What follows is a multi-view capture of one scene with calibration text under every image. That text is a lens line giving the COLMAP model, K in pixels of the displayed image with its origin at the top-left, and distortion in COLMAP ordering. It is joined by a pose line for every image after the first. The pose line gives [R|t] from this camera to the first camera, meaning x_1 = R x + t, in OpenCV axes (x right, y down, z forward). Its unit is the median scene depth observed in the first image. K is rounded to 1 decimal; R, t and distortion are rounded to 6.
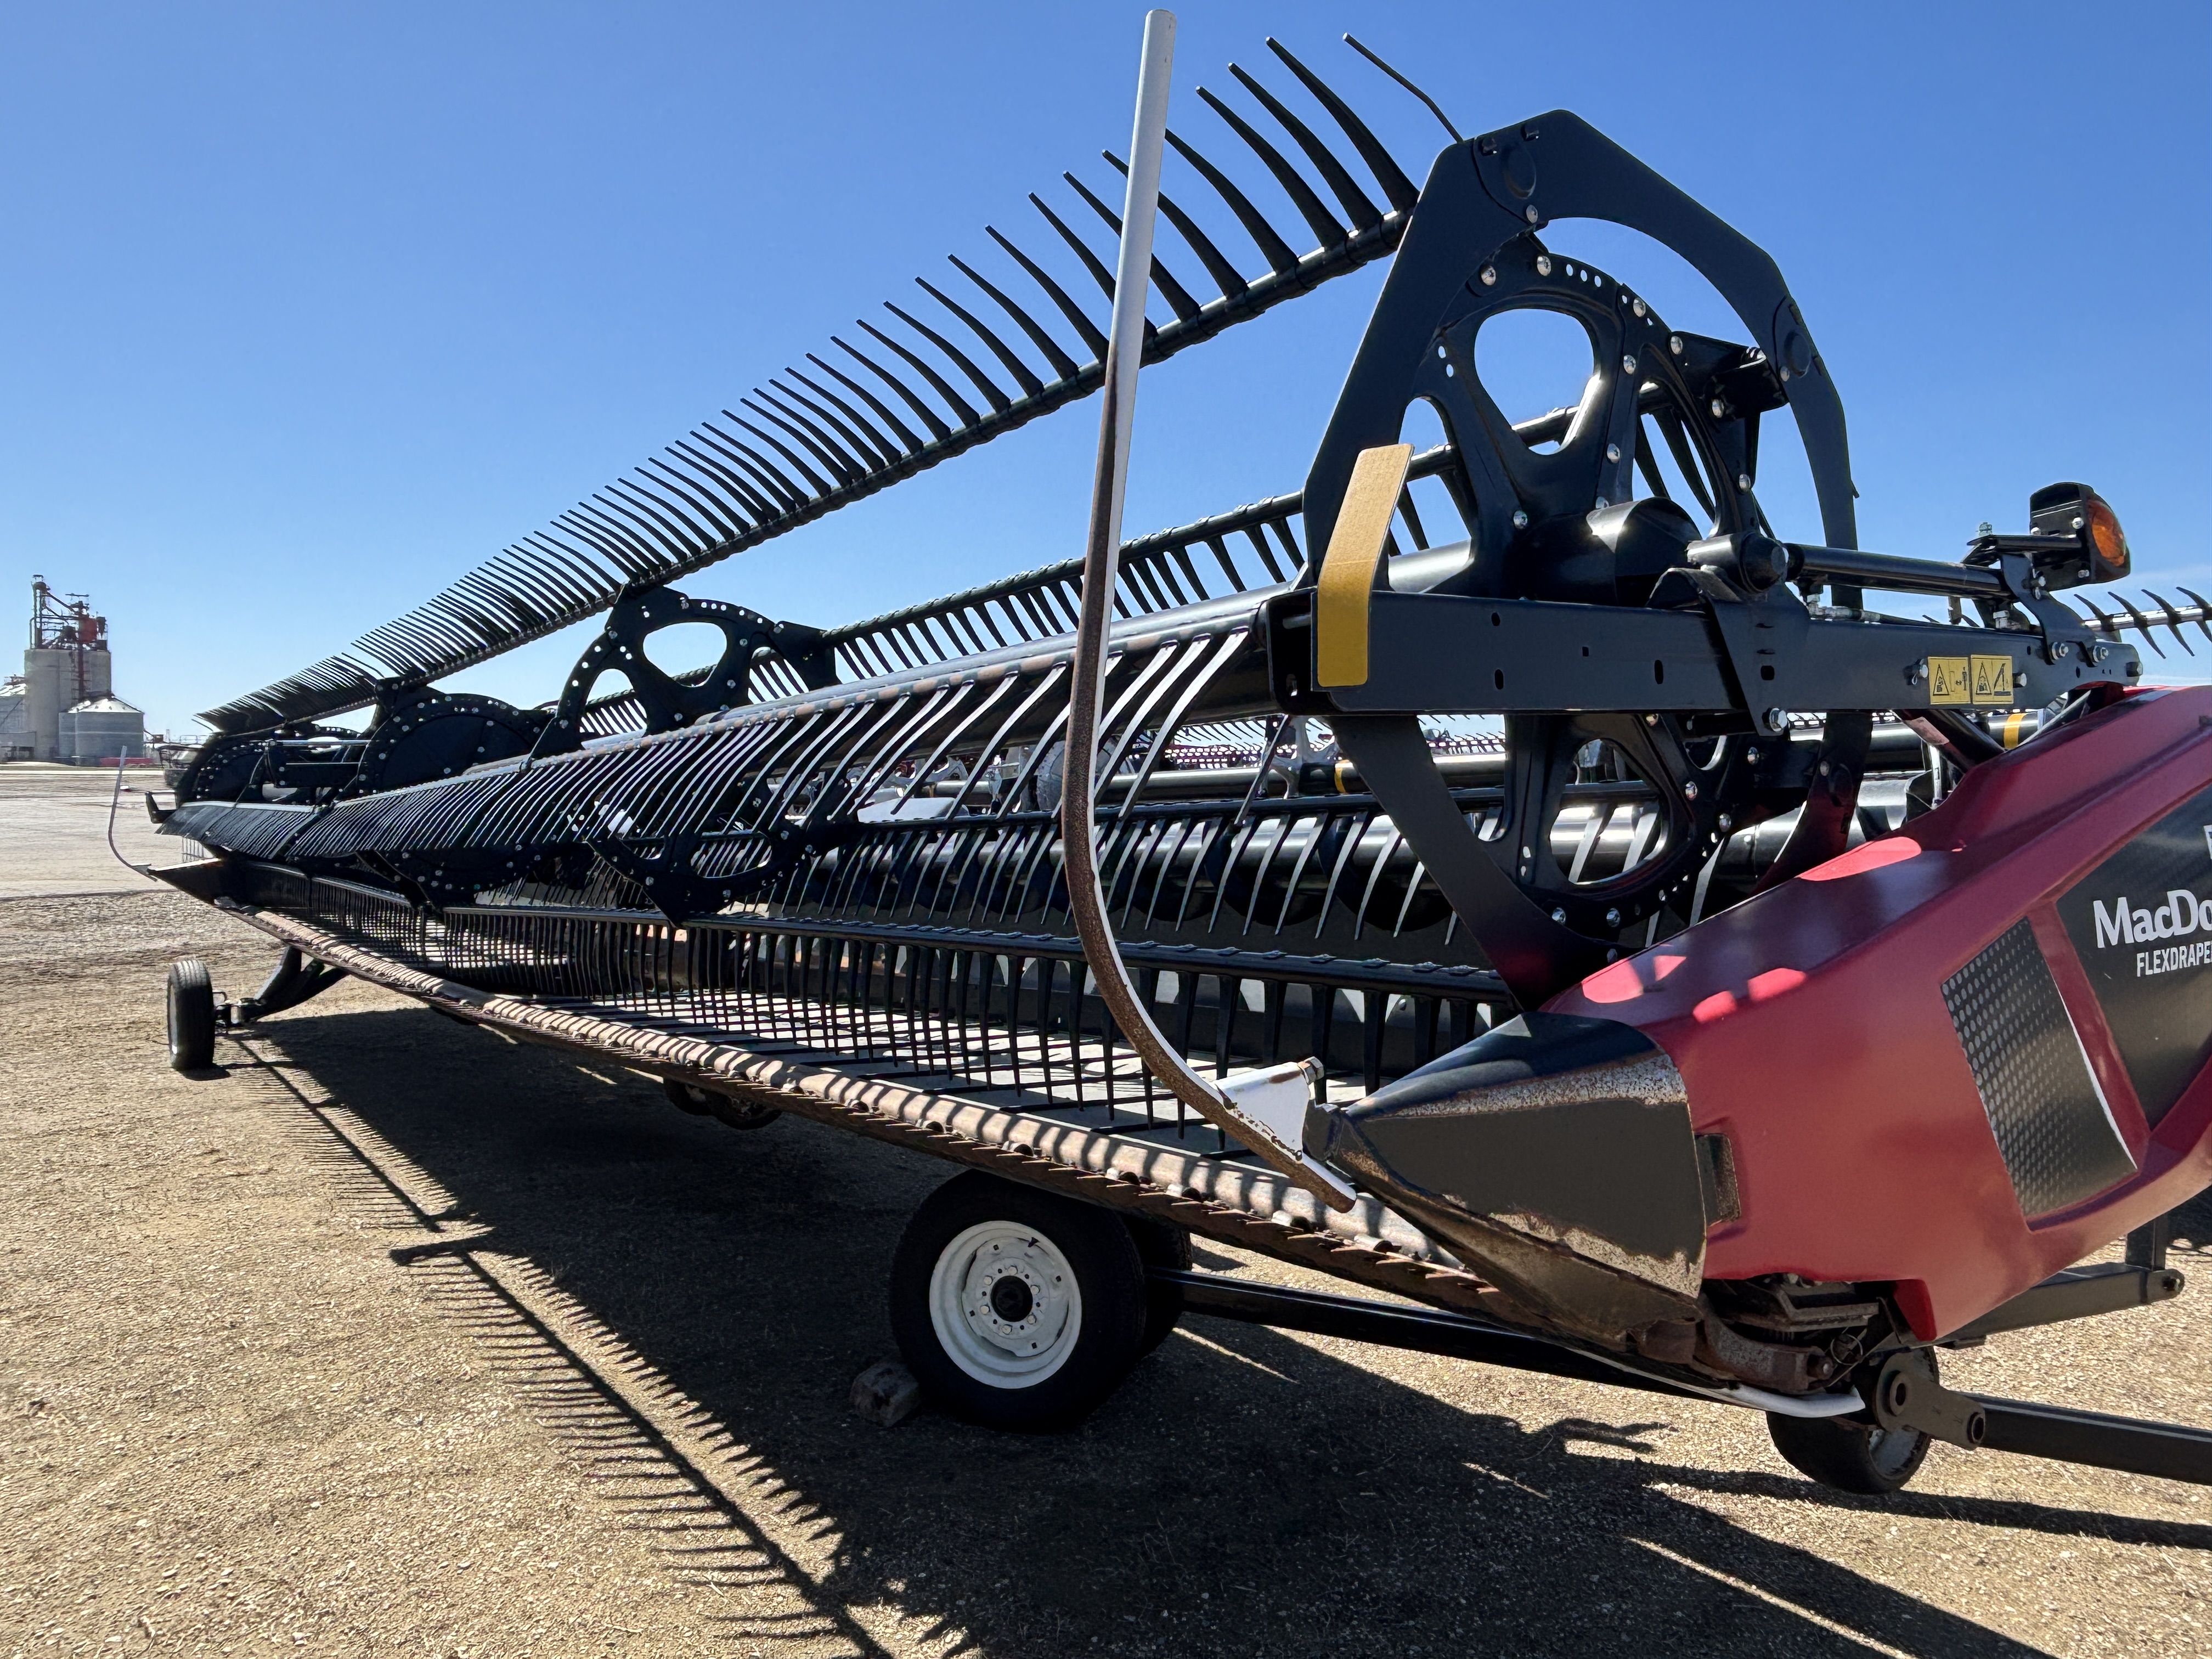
lens RADIAL K [[1496.1, 0, 1103.0], [0, 1496.1, 819.5], [0, 0, 1]] dist [0.018167, -0.000321]
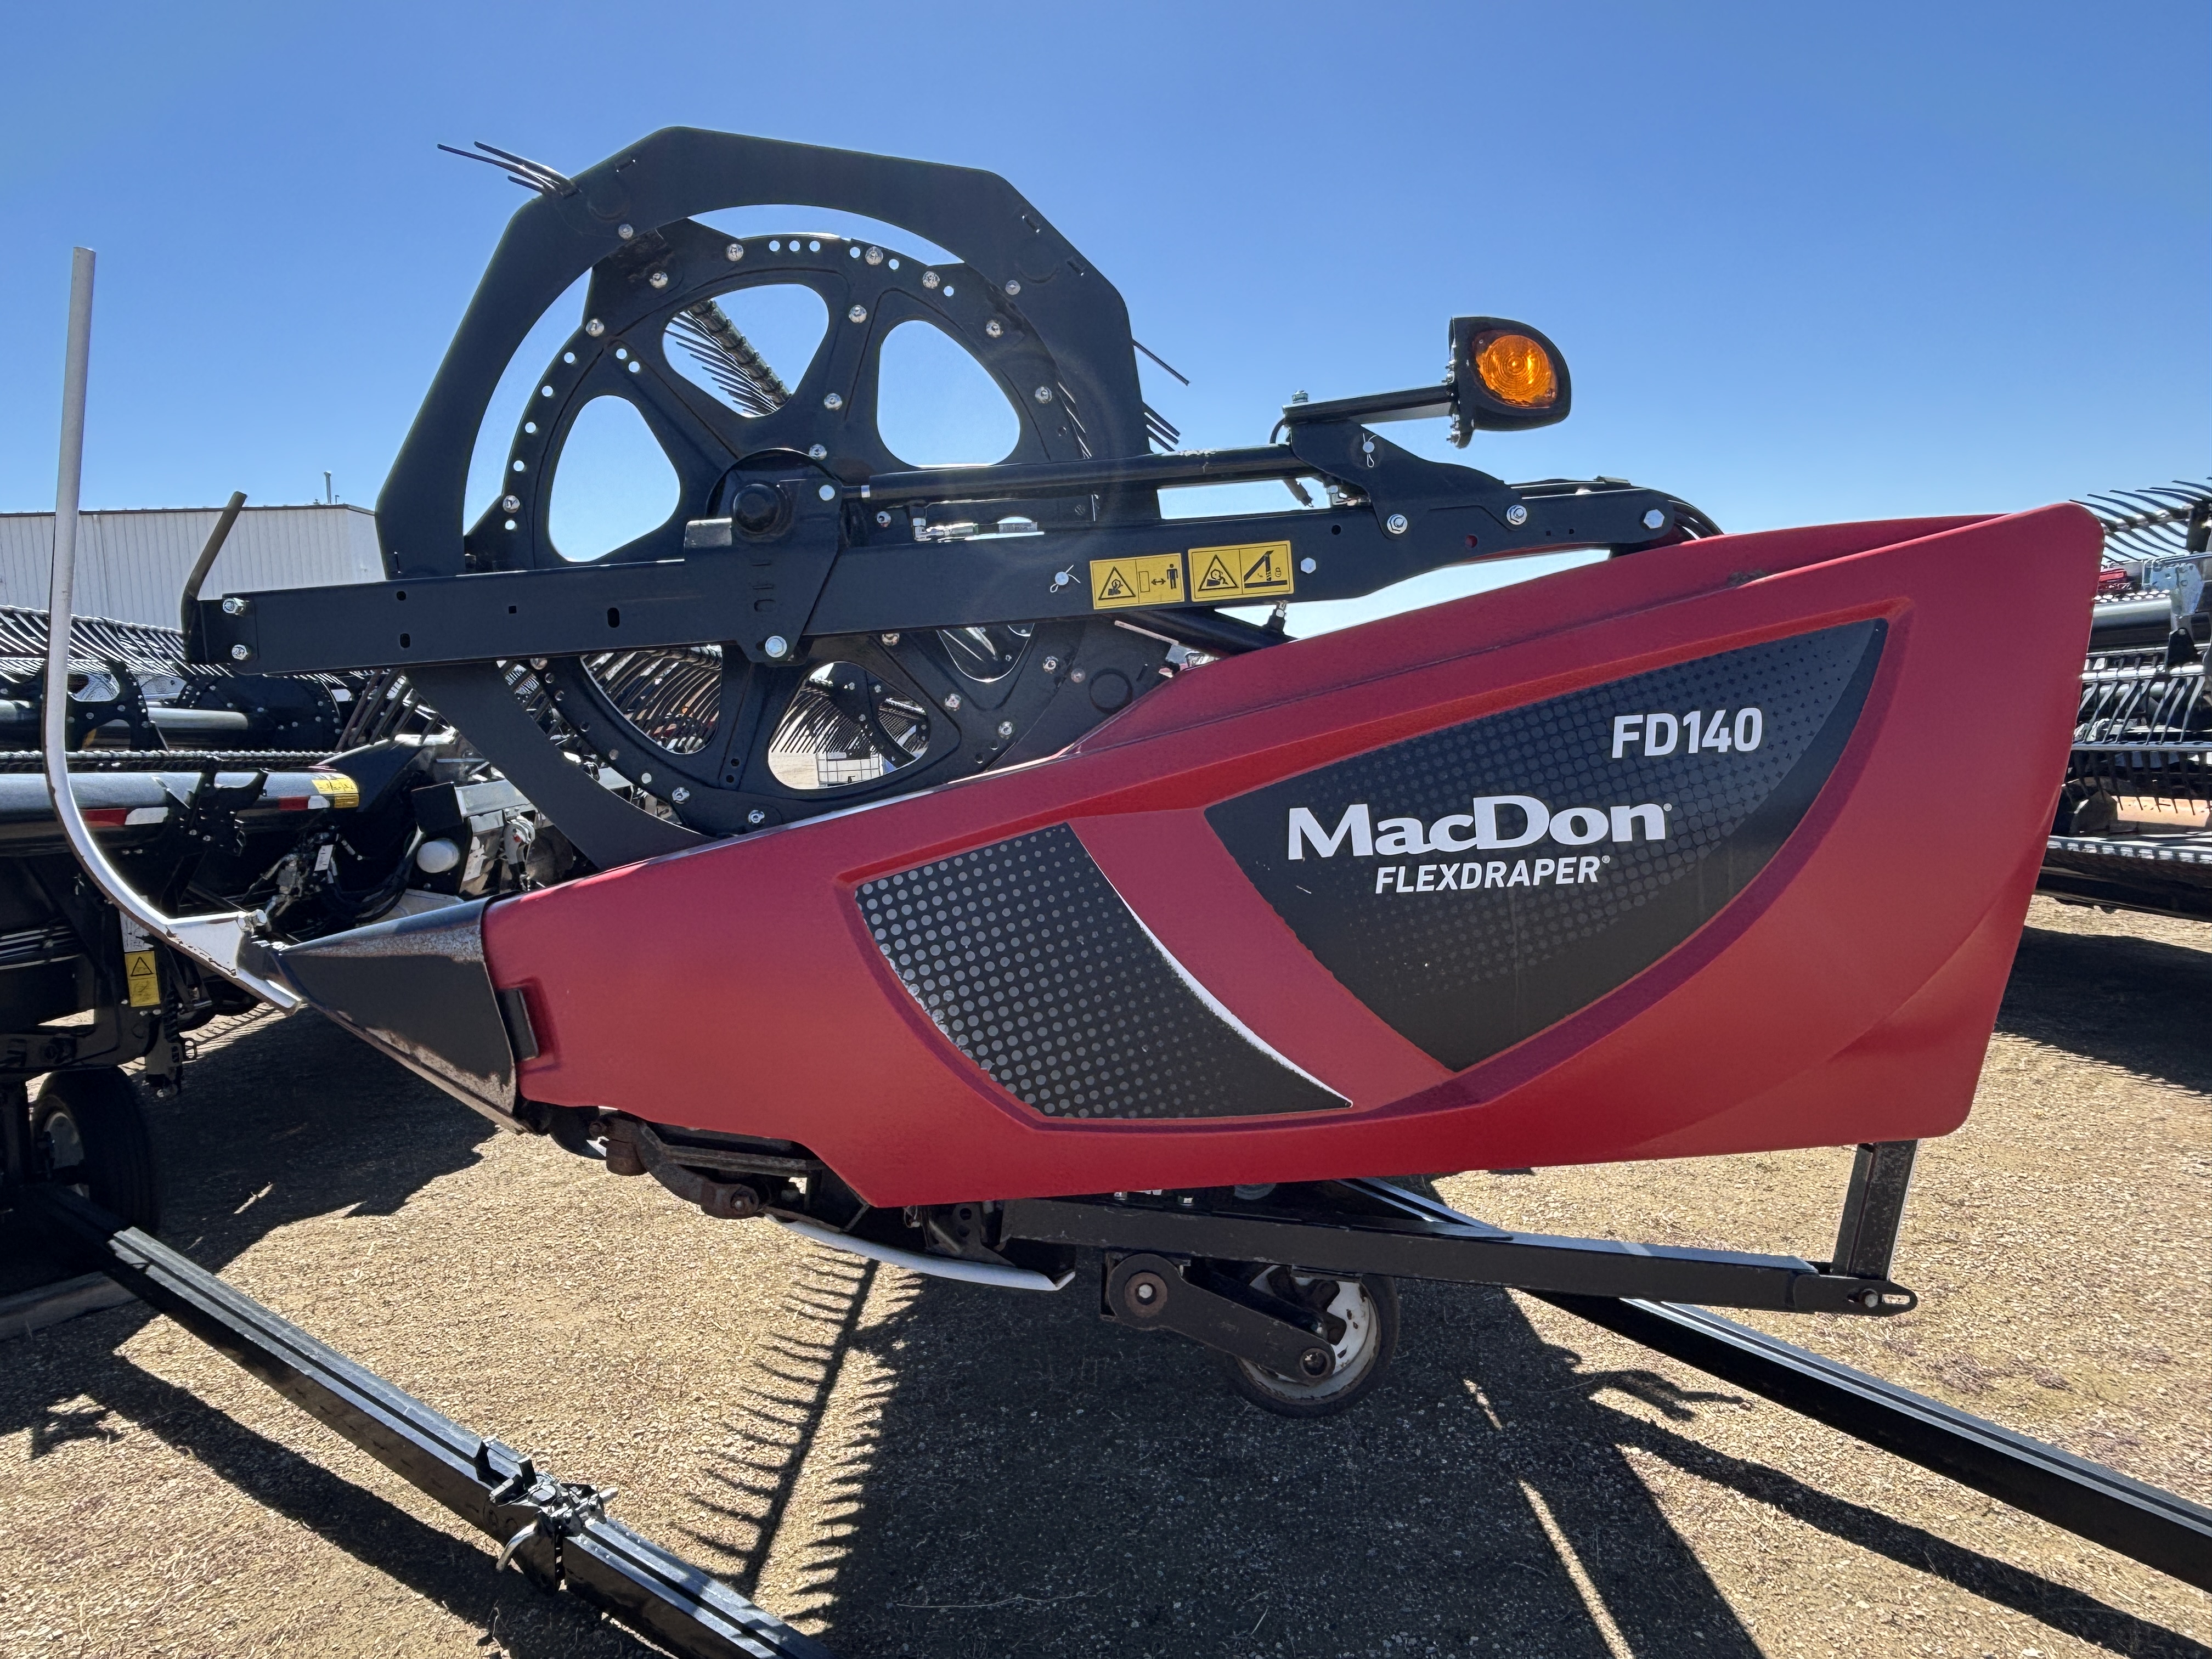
lens RADIAL K [[1496.1, 0, 1102.1], [0, 1496.1, 809.1], [0, 0, 1]] dist [0.018167, -0.000321]
pose [[0.800516, 0.012243, -0.599186, 1.080579], [0.029891, 0.997731, 0.060321, -0.003784], [0.598565, -0.066198, 0.798334, 0.197381]]
